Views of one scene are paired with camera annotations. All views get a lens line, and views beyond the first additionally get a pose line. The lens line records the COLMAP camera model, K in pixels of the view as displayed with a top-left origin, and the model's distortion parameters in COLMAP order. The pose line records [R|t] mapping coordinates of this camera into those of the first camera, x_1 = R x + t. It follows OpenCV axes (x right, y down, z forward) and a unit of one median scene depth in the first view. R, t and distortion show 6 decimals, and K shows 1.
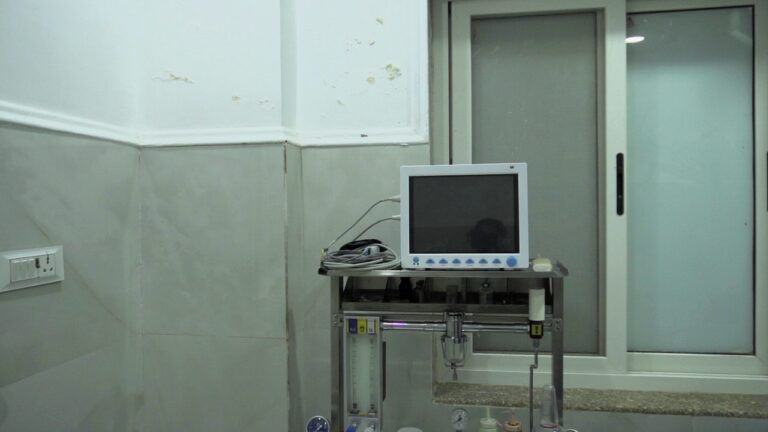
lens RADIAL K [[595.1, 0, 383.0], [0, 595.1, 214.2], [0, 0, 1]] dist [0.002070, -0.000132]
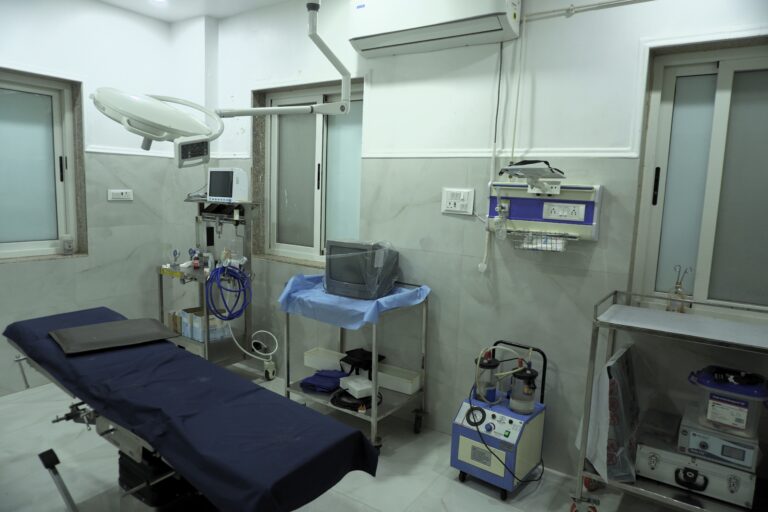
lens RADIAL K [[504.4, 0, 384.6], [0, 504.4, 256.5], [0, 0, 1]] dist [-0.047394, 0.005919]
pose [[0.910171, 0.096514, -0.402832, 1.985656], [-0.049645, 0.990884, 0.125235, 0.004419], [0.411246, -0.093987, 0.906666, -1.033451]]
